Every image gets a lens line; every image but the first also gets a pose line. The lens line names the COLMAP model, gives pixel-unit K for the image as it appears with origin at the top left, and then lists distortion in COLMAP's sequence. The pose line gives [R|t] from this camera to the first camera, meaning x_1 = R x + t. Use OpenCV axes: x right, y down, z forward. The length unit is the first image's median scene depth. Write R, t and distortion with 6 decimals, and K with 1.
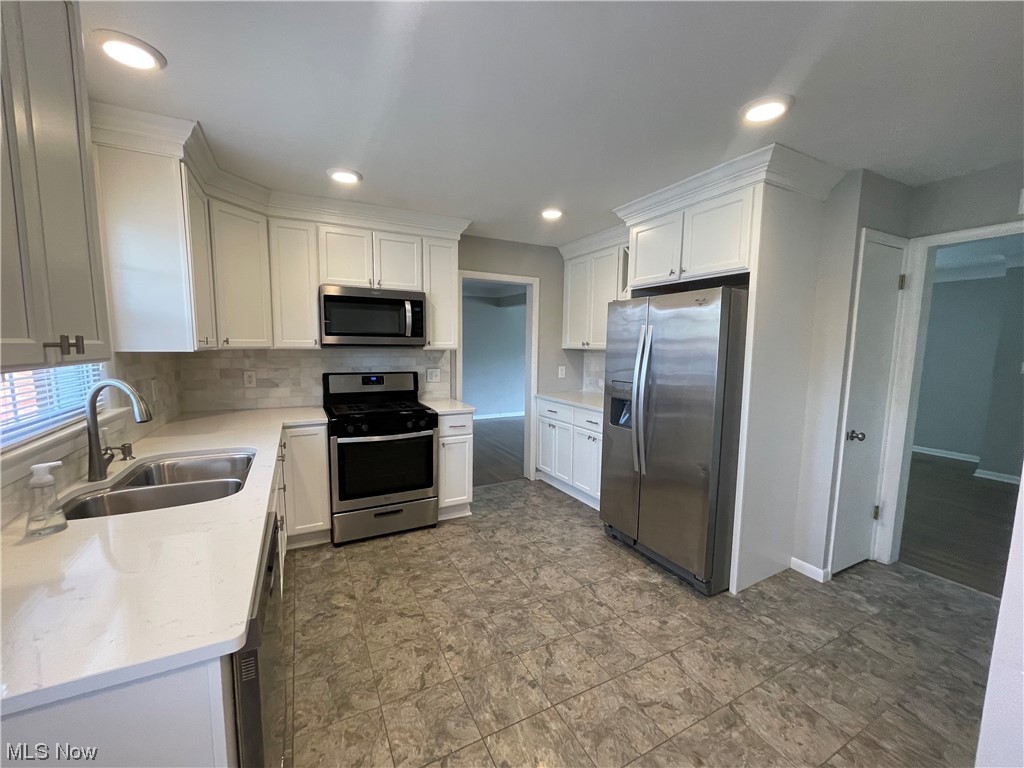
lens RADIAL K [[411.6, 0, 517.9], [0, 411.6, 388.0], [0, 0, 1]] dist [-0.004816, 0.000917]
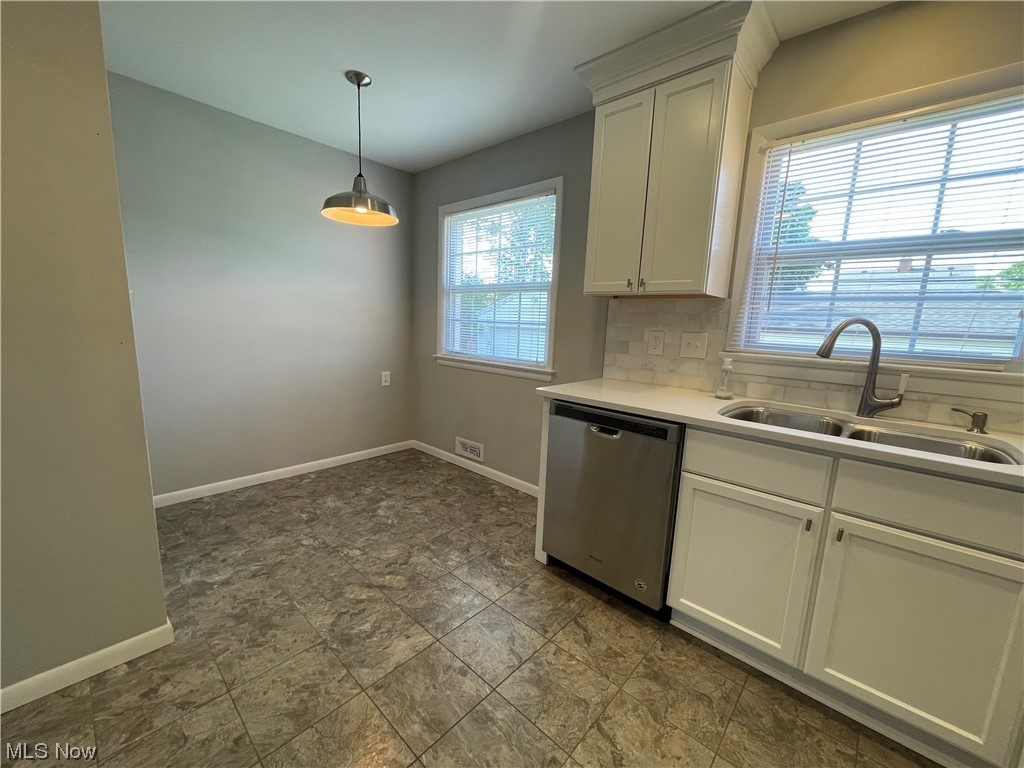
lens RADIAL K [[411.6, 0, 510.6], [0, 411.6, 389.7], [0, 0, 1]] dist [-0.004816, 0.000917]
pose [[-0.943901, 0.008259, -0.330125, 0.087766], [-0.083190, 0.961499, 0.261914, -0.020917], [0.319578, 0.274684, -0.906873, 0.812529]]
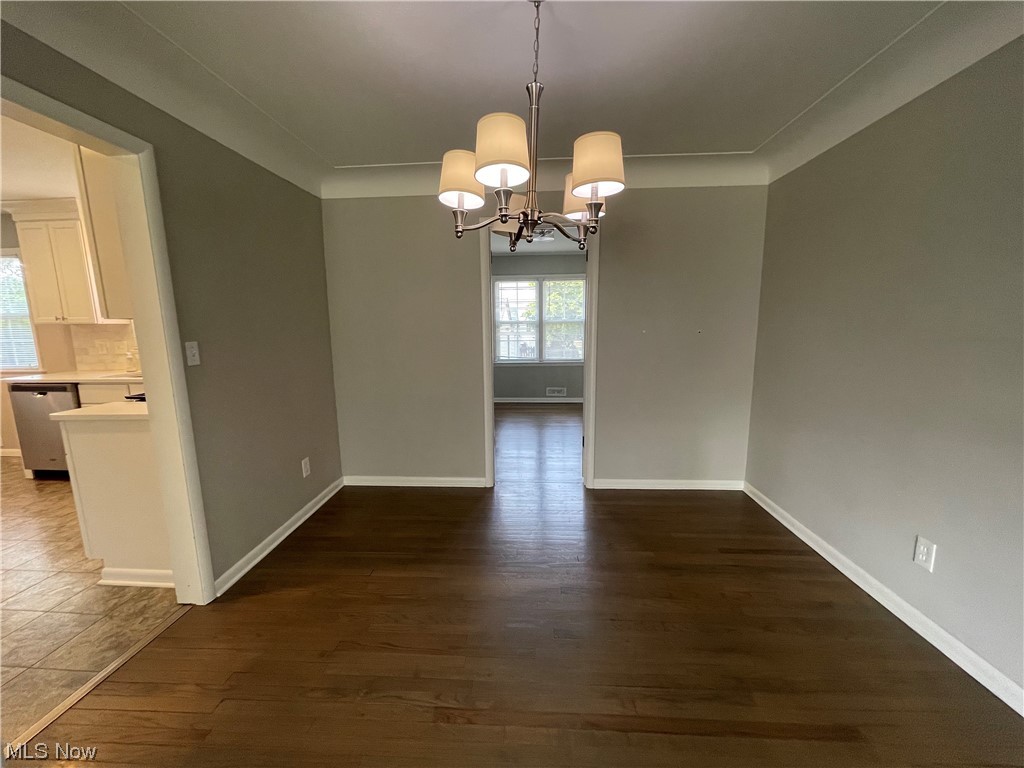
lens RADIAL K [[411.6, 0, 510.4], [0, 411.6, 392.3], [0, 0, 1]] dist [-0.004816, 0.000917]
pose [[-0.525371, 0.129942, -0.840892, 0.050281], [-0.089319, 0.974388, 0.206375, -0.183661], [0.846172, 0.183531, -0.500309, 2.023431]]
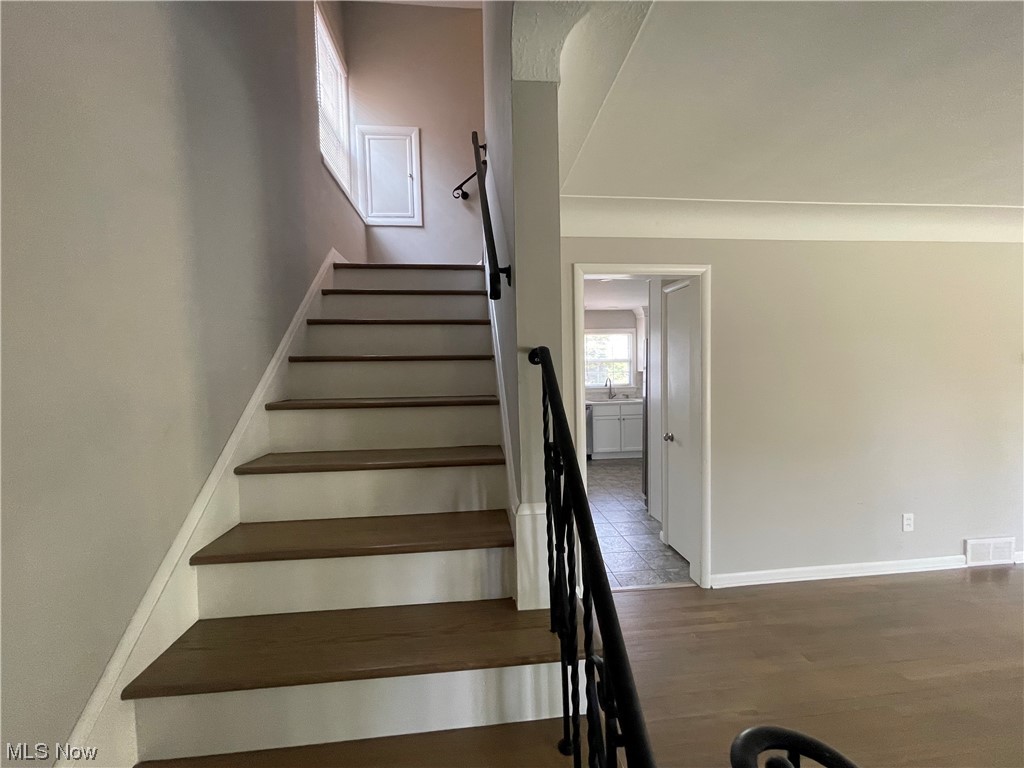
lens RADIAL K [[411.6, 0, 511.9], [0, 411.6, 384.8], [0, 0, 1]] dist [-0.004816, 0.000917]
pose [[-0.391005, 0.030750, -0.919875, 1.859327], [-0.082181, 0.994283, 0.068169, -0.084228], [0.916712, 0.102250, -0.386242, 0.873358]]
